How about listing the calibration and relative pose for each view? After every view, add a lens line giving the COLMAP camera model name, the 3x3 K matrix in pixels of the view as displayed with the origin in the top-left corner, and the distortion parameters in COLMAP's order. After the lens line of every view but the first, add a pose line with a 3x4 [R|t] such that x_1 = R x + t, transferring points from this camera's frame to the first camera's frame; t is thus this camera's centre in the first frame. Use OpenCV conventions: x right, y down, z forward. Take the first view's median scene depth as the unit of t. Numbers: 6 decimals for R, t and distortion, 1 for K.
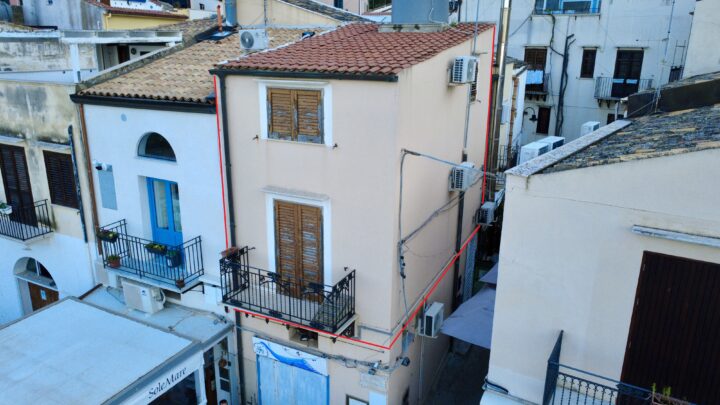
lens RADIAL K [[520.5, 0, 360.9], [0, 520.5, 203.7], [0, 0, 1]] dist [-0.006343, 0.002899]
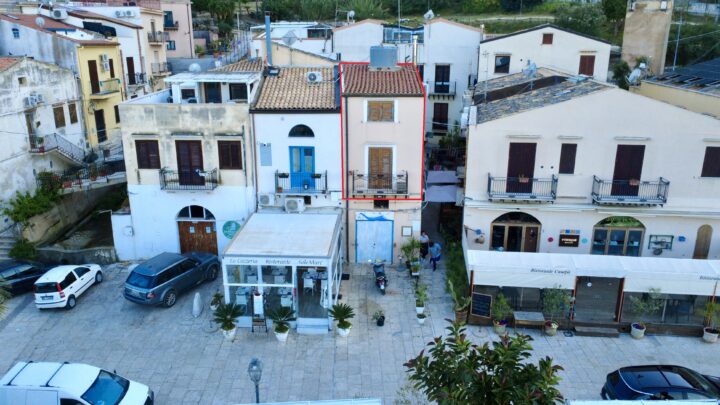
lens RADIAL K [[520.5, 0, 358.6], [0, 520.5, 199.8], [0, 0, 1]] dist [-0.006343, 0.002899]
pose [[0.912173, -0.129762, 0.388719, -1.037988], [0.129087, 0.991239, 0.027976, 0.139858], [-0.388944, 0.024660, 0.920931, -1.051305]]
